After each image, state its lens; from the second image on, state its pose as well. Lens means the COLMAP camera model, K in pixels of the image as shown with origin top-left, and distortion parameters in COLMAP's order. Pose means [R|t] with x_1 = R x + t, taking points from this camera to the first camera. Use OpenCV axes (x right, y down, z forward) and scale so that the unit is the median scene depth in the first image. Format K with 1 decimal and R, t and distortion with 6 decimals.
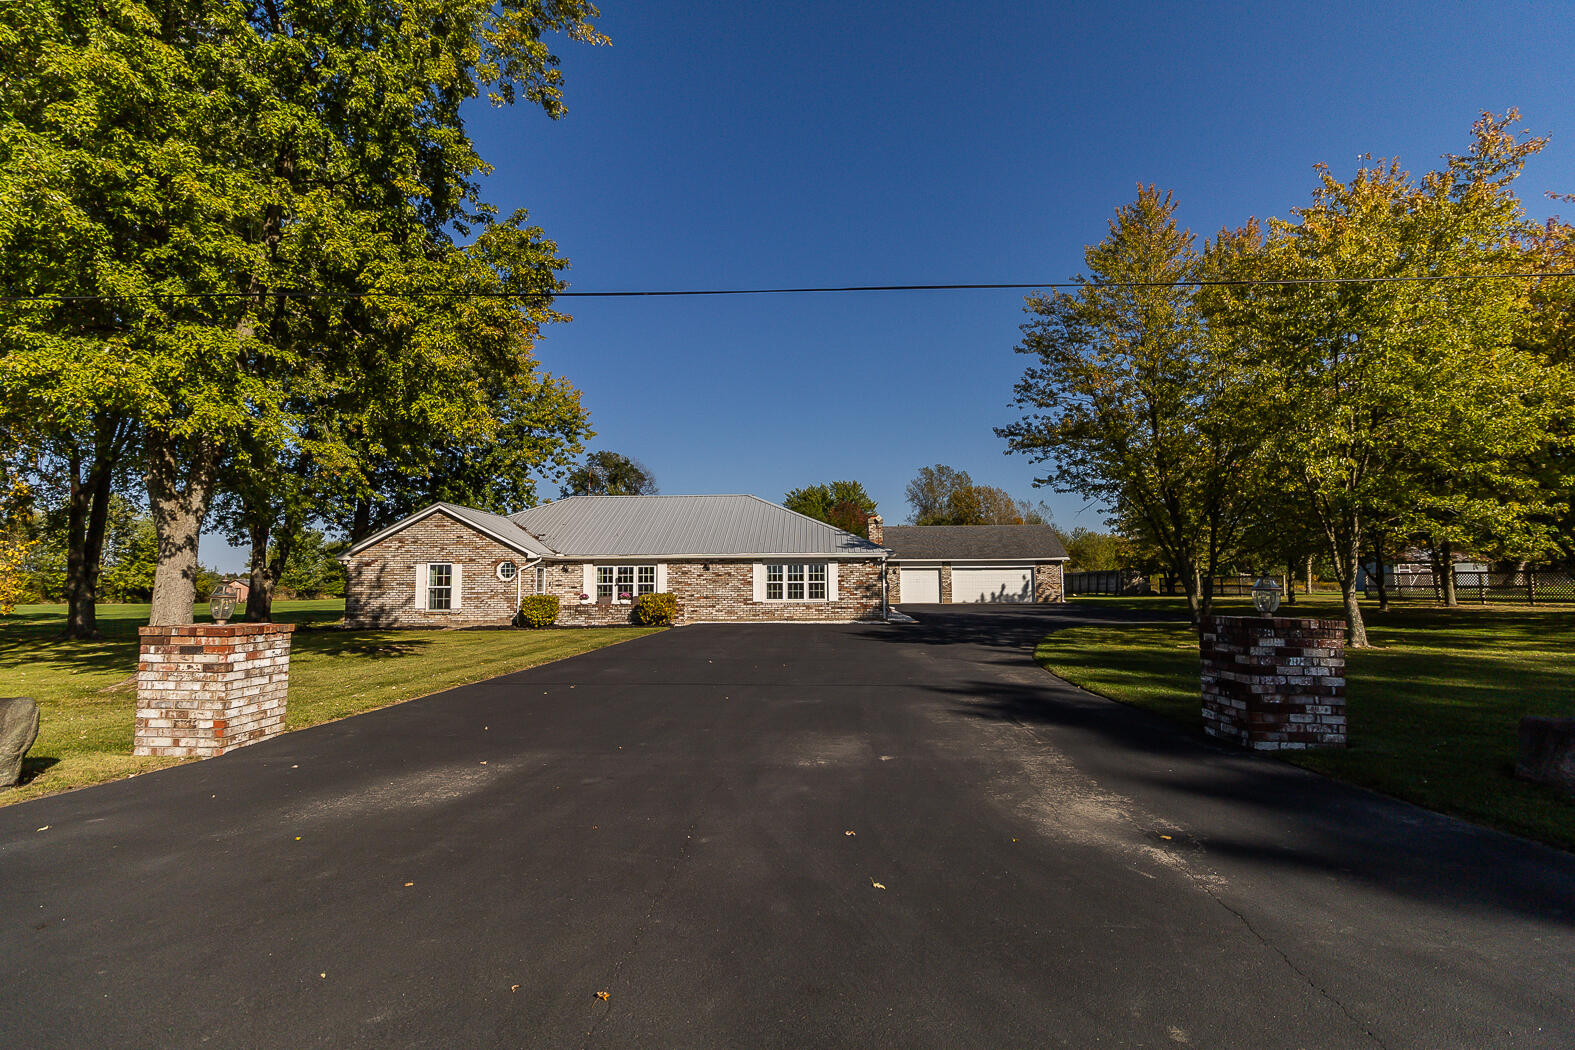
lens RADIAL K [[734.4, 0, 788.1], [0, 734.4, 512.5], [0, 0, 1]] dist [-0.000700, -0.012749]
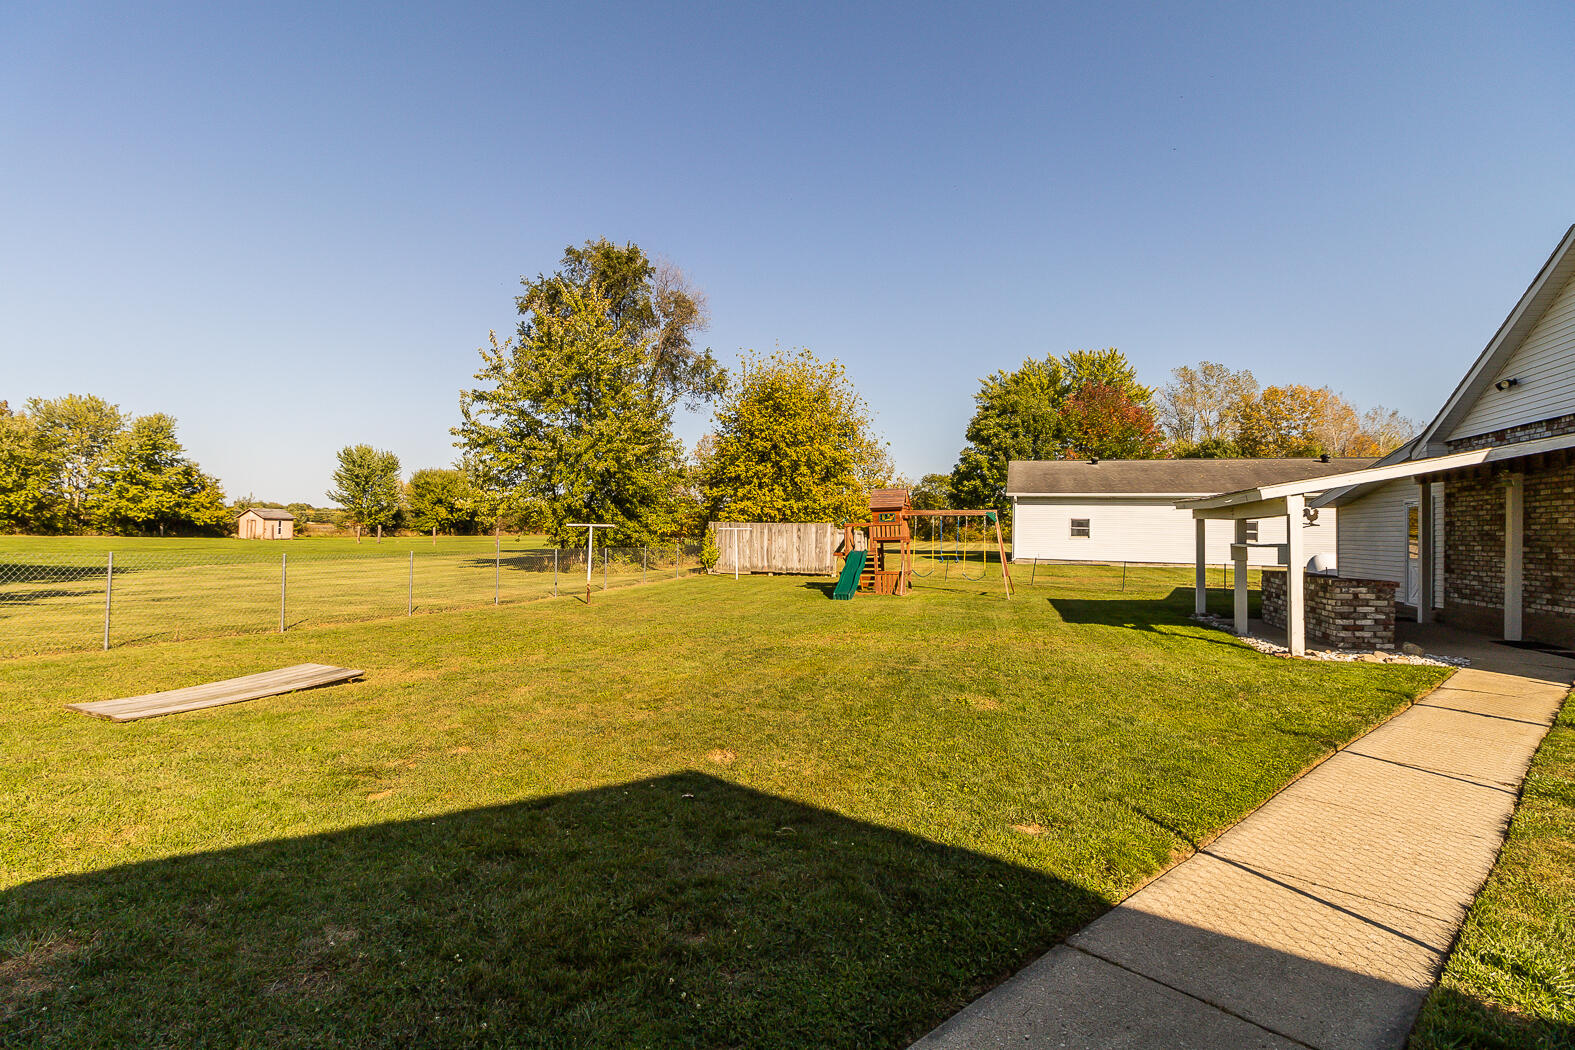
lens RADIAL K [[704.7, 0, 793.8], [0, 704.7, 520.2], [0, 0, 1]] dist [0.033027, -0.010283]
pose [[0.973417, 0.022228, -0.227961, -0.058168], [-0.003176, 0.996494, 0.083602, 0.148401], [0.229020, -0.080656, 0.970074, 1.533886]]
